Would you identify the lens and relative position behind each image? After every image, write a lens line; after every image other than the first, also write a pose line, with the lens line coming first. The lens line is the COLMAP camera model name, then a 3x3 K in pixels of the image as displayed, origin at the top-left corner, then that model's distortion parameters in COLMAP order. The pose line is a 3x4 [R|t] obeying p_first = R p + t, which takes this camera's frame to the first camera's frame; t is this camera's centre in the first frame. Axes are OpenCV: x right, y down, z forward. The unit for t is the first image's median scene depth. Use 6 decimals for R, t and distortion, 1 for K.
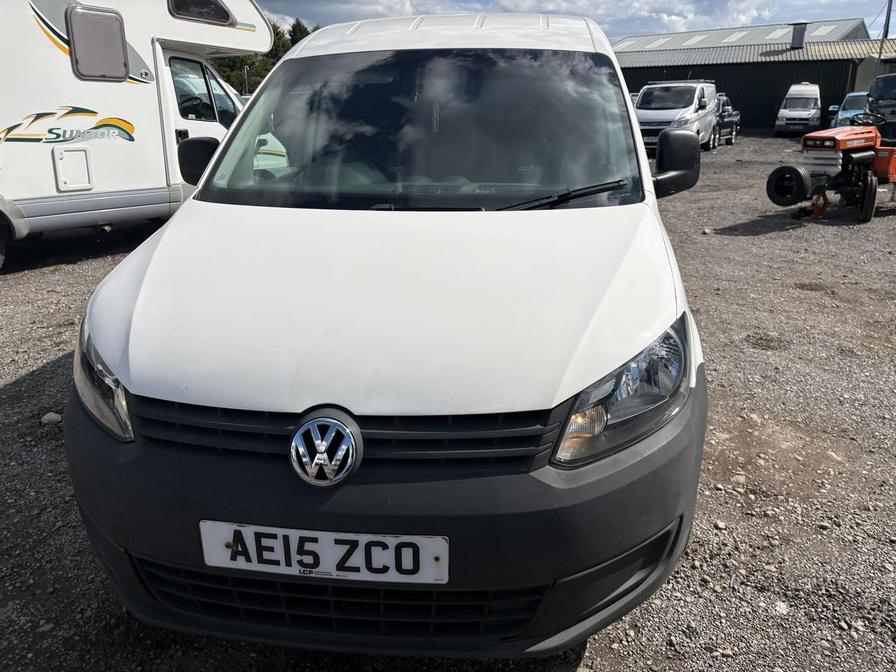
lens RADIAL K [[686.6, 0, 451.9], [0, 686.6, 336.8], [0, 0, 1]] dist [0.027785, -0.033487]
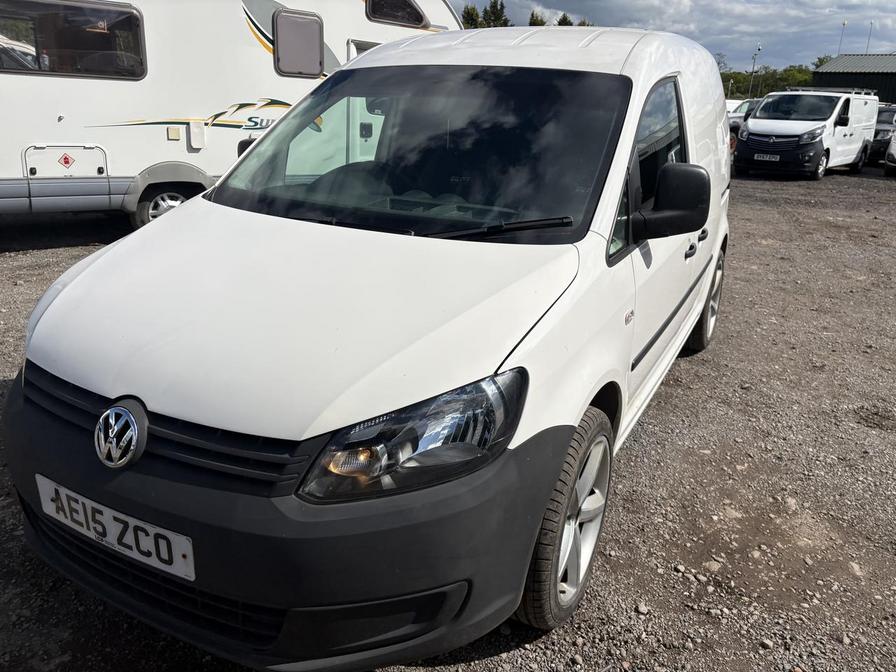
lens RADIAL K [[686.6, 0, 449.0], [0, 686.6, 335.2], [0, 0, 1]] dist [0.027785, -0.033487]
pose [[0.933939, 0.153461, -0.322814, 0.438512], [-0.151740, 0.987945, 0.030653, -0.076380], [0.323626, 0.020356, 0.945966, 0.070941]]
